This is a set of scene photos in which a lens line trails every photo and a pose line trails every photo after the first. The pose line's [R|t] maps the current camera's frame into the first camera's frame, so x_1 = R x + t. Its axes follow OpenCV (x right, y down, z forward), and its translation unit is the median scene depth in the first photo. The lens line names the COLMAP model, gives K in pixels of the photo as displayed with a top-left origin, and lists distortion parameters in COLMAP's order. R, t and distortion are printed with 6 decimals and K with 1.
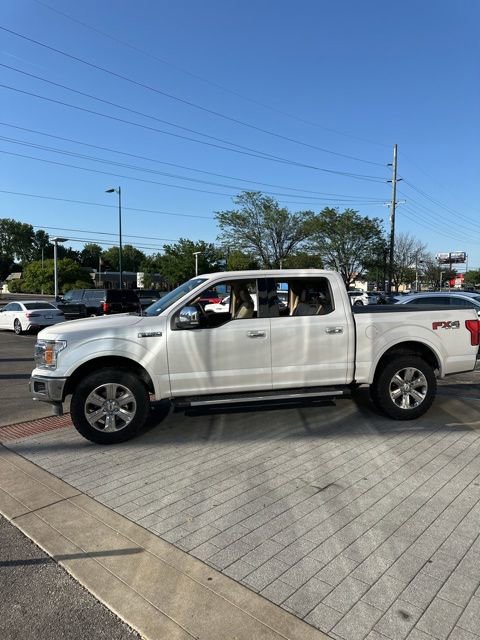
lens RADIAL K [[444.4, 0, 240.0], [0, 444.4, 320.0], [0, 0, 1]] dist [0.108011, -0.172122]
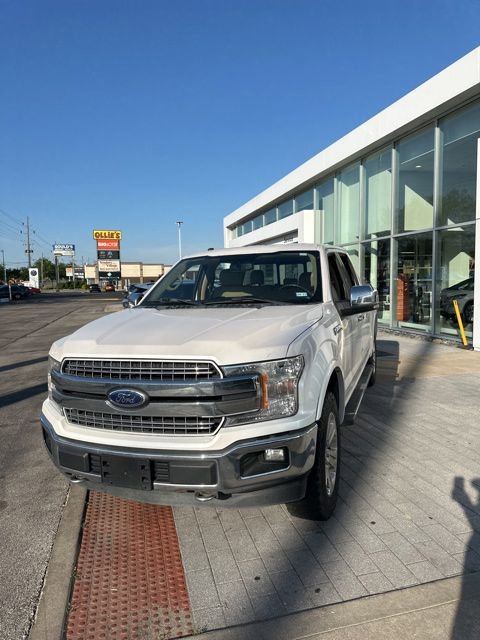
lens RADIAL K [[446.3, 0, 240.0], [0, 446.3, 320.0], [0, 0, 1]] dist [0.106187, -0.158885]
pose [[0.538211, -0.087841, 0.838220, -0.797031], [0.081770, 0.995304, 0.051799, -0.026751], [-0.838834, 0.040663, 0.542867, 0.706410]]
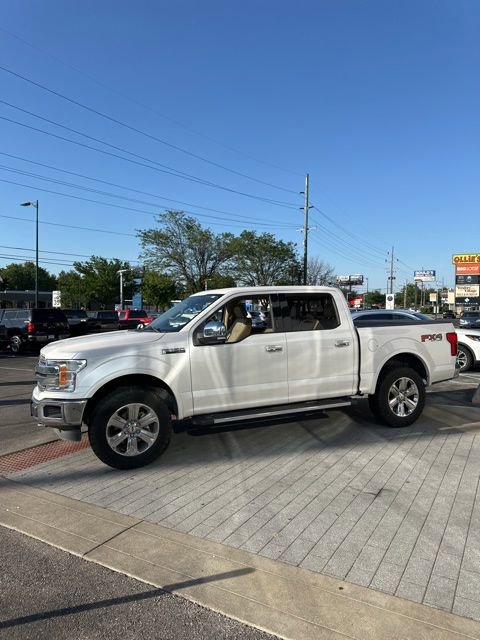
lens RADIAL K [[444.4, 0, 240.0], [0, 444.4, 320.0], [0, 0, 1]] dist [0.108011, -0.172122]
pose [[0.979978, -0.006854, 0.198986, -0.236075], [0.015777, 0.998938, -0.043295, 0.009064], [-0.198478, 0.045568, 0.979045, 0.017903]]
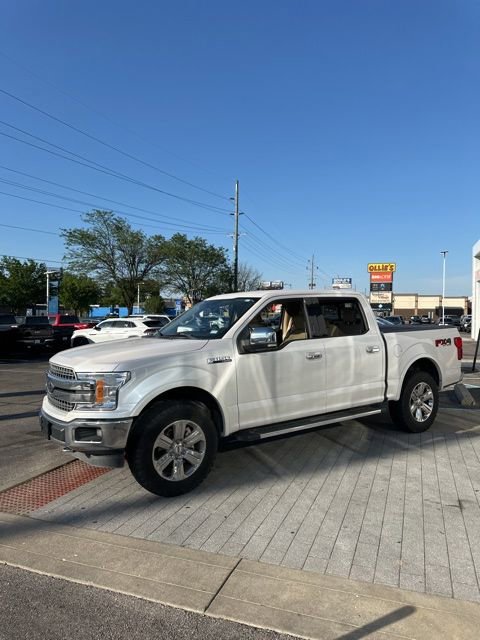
lens RADIAL K [[446.3, 0, 240.0], [0, 446.3, 320.0], [0, 0, 1]] dist [0.106187, -0.158885]
pose [[0.928653, -0.005226, 0.370913, -0.457919], [0.026053, 0.998350, -0.051162, -0.000051], [-0.370034, 0.057176, 0.927257, 0.157643]]
